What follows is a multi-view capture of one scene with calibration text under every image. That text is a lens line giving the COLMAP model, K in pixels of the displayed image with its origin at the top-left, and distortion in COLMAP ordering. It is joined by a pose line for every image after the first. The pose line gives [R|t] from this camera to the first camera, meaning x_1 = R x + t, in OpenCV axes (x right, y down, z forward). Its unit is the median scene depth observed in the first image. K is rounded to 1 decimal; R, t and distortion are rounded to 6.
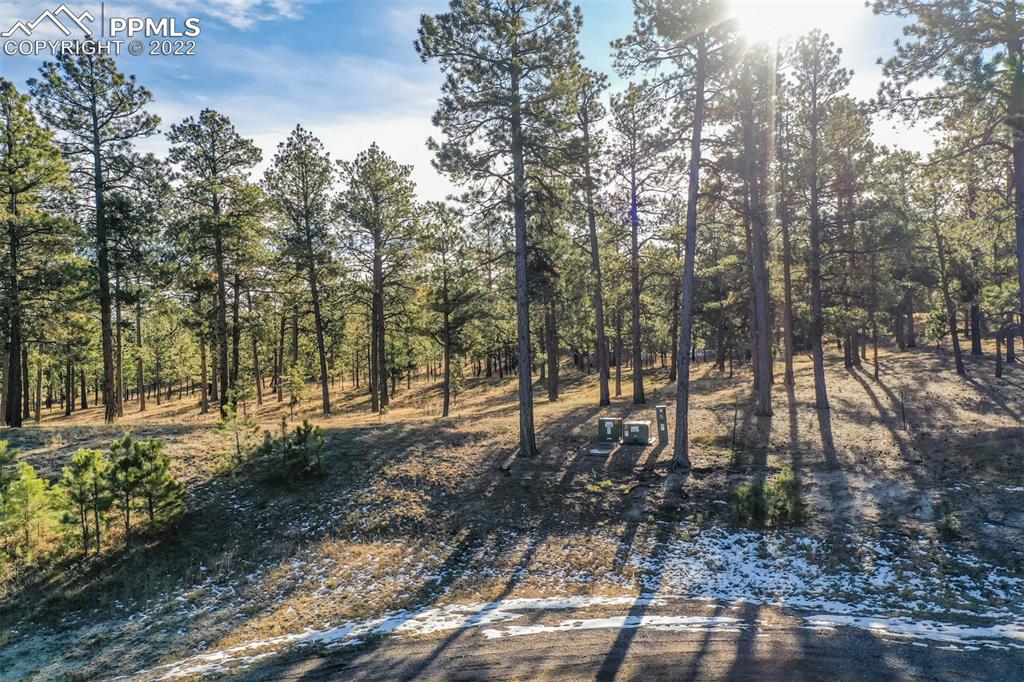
lens RADIAL K [[815.6, 0, 511.8], [0, 815.6, 324.4], [0, 0, 1]] dist [0.018810, 0.005532]
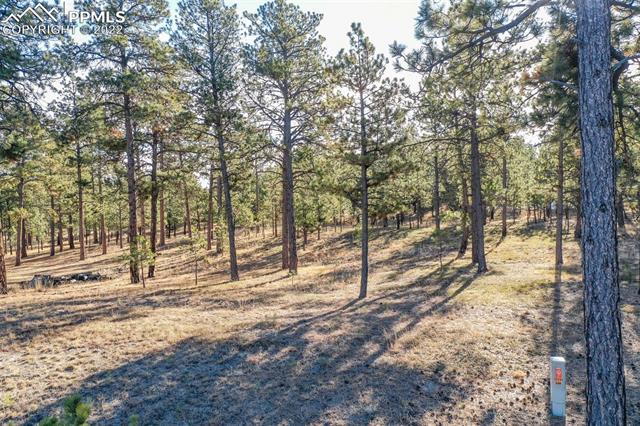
lens RADIAL K [[509.7, 0, 319.9], [0, 509.7, 202.7], [0, 0, 1]] dist [0.018810, 0.005532]
pose [[0.992035, 0.004634, -0.125880, -0.087386], [-0.000057, 0.999340, 0.036336, 0.004663], [0.125965, -0.036039, 0.991380, 0.731579]]
